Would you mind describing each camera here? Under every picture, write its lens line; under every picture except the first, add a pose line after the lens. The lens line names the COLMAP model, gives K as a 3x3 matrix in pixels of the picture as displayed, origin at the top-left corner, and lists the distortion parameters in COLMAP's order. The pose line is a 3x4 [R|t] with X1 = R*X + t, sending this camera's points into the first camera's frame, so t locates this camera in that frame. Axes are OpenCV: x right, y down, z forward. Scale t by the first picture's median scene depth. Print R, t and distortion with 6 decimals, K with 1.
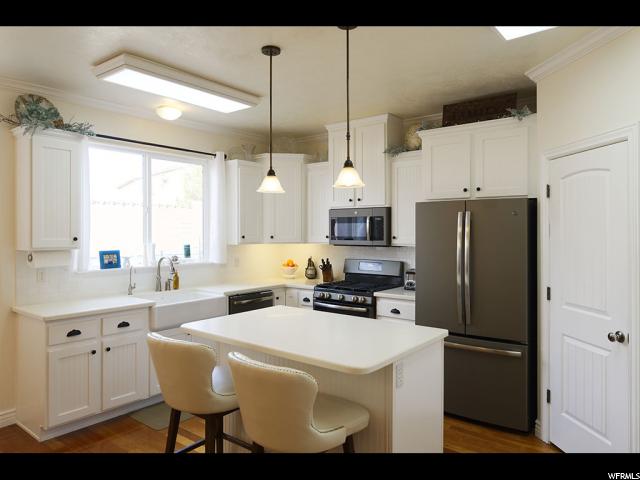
lens RADIAL K [[446.9, 0, 318.3], [0, 446.9, 231.4], [0, 0, 1]] dist [0.000336, 0.000963]
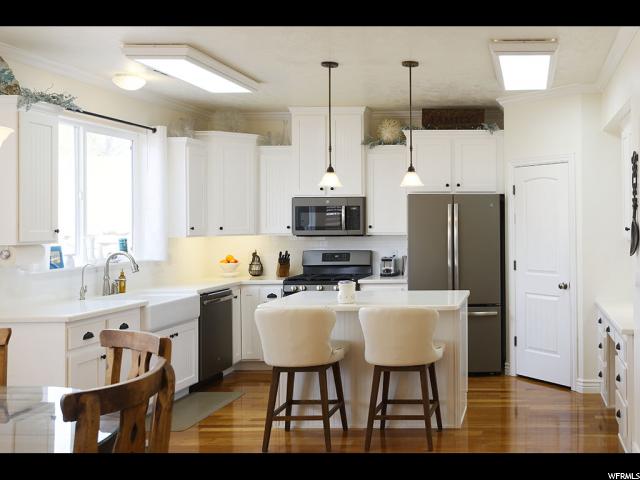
lens RADIAL K [[673.5, 0, 536.4], [0, 673.5, 211.3], [0, 0, 1]] dist [-0.000263, -0.003817]
pose [[0.776466, 0.003607, 0.630149, -0.533676], [0.007157, 0.999869, -0.014542, 0.003691], [-0.630119, 0.015801, 0.776338, -0.466233]]
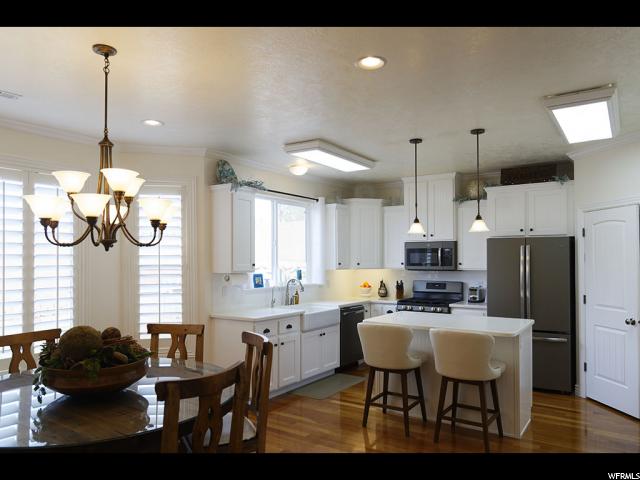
lens RADIAL K [[466.5, 0, 323.8], [0, 466.5, 253.8], [0, 0, 1]] dist [-0.000458, 0.002493]
pose [[0.996112, -0.000472, 0.088096, -0.378727], [0.001682, 0.999905, -0.013660, 0.002035], [-0.088081, 0.013755, 0.996018, -0.377790]]
